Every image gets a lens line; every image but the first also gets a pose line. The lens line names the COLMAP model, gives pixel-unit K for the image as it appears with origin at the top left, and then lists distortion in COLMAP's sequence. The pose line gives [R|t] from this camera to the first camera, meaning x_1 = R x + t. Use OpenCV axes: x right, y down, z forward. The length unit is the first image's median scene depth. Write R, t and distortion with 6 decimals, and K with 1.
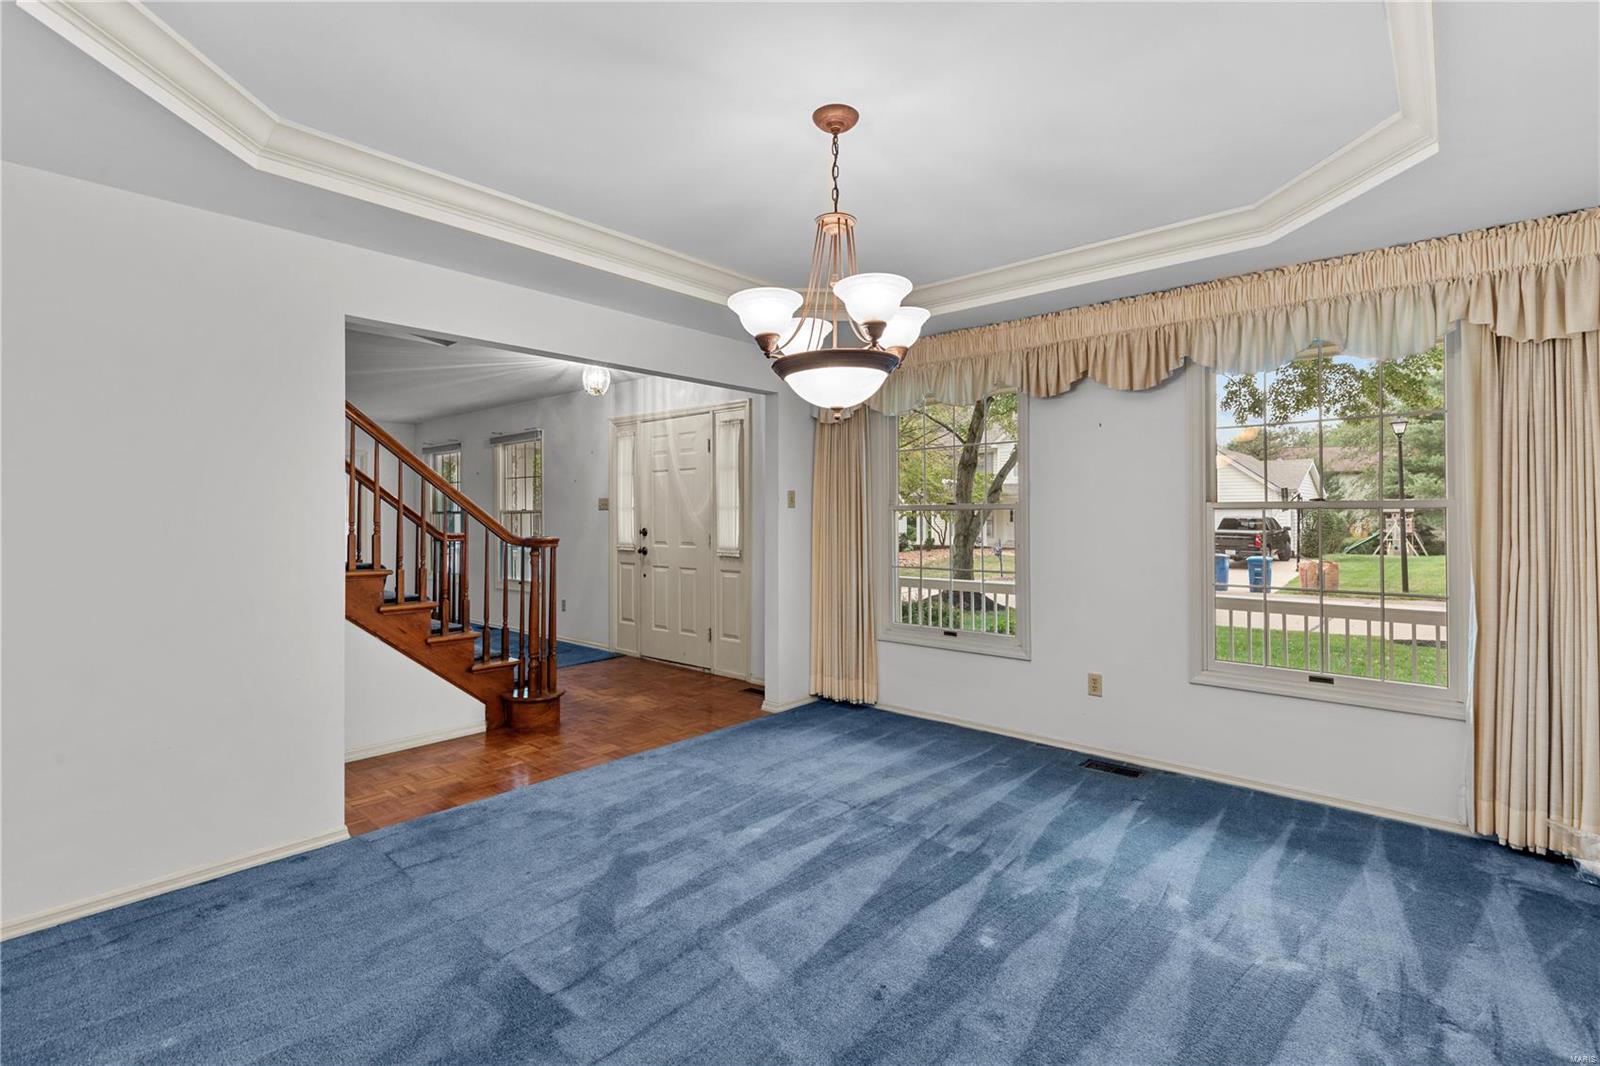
lens RADIAL K [[733.3, 0, 842.9], [0, 733.3, 508.6], [0, 0, 1]] dist [-0.049139, -0.000187]
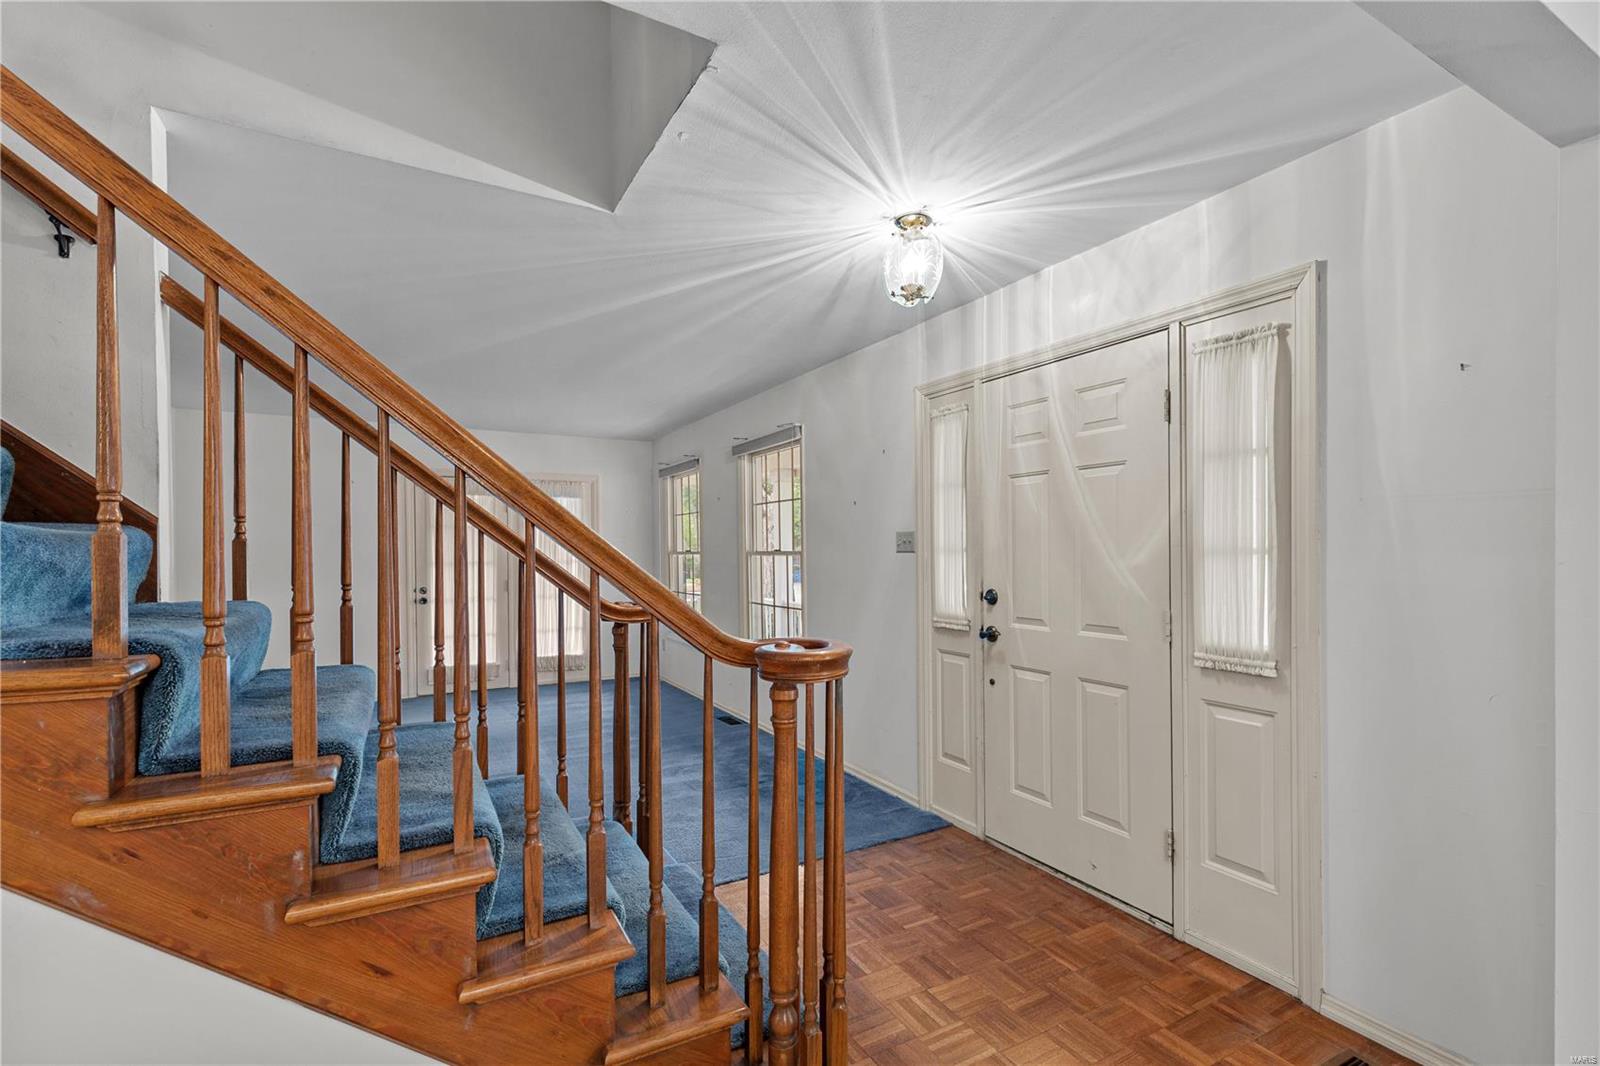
lens RADIAL K [[717.6, 0, 803.2], [0, 717.6, 535.0], [0, 0, 1]] dist [-0.000106, -0.000431]
pose [[0.924112, -0.009483, -0.382004, -0.201659], [0.006763, 0.999941, -0.008464, -0.007624], [0.382062, 0.005238, 0.924122, 0.487756]]
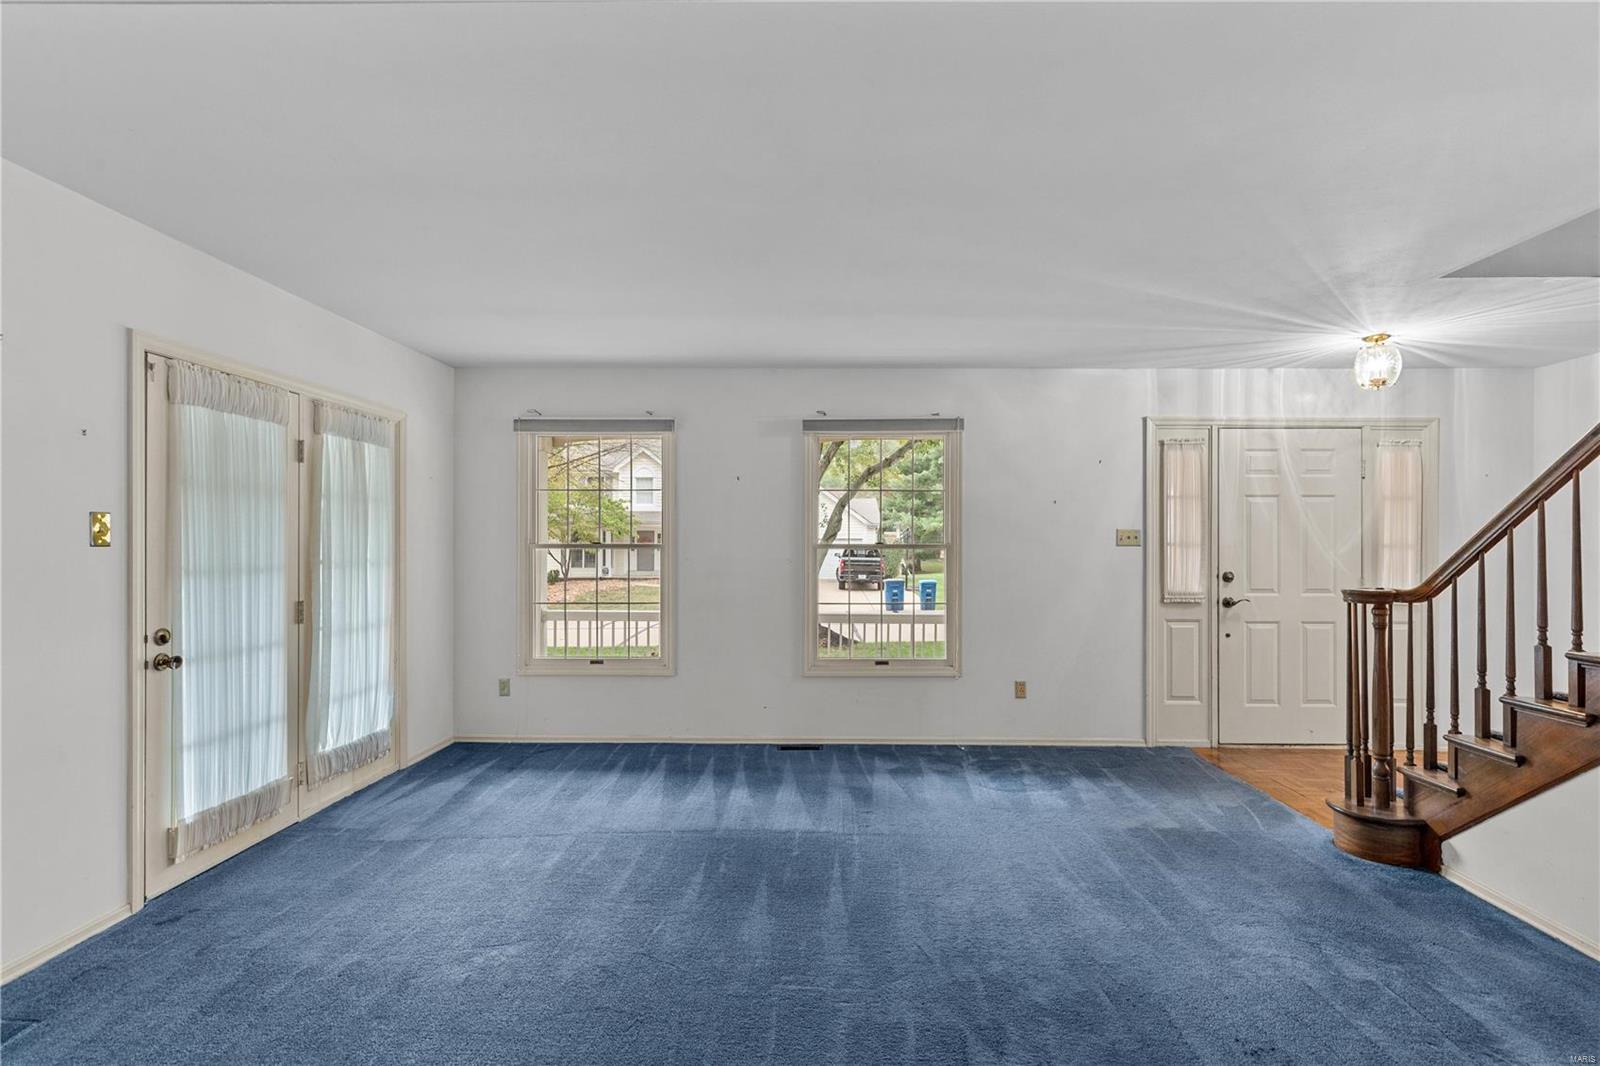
lens RADIAL K [[717.6, 0, 803.2], [0, 717.6, 535.0], [0, 0, 1]] dist [-0.000106, -0.000431]
pose [[0.786038, 0.007375, 0.618134, -1.061305], [-0.006188, 0.999973, -0.004062, -0.004913], [-0.618147, -0.000632, 0.786062, 0.694023]]
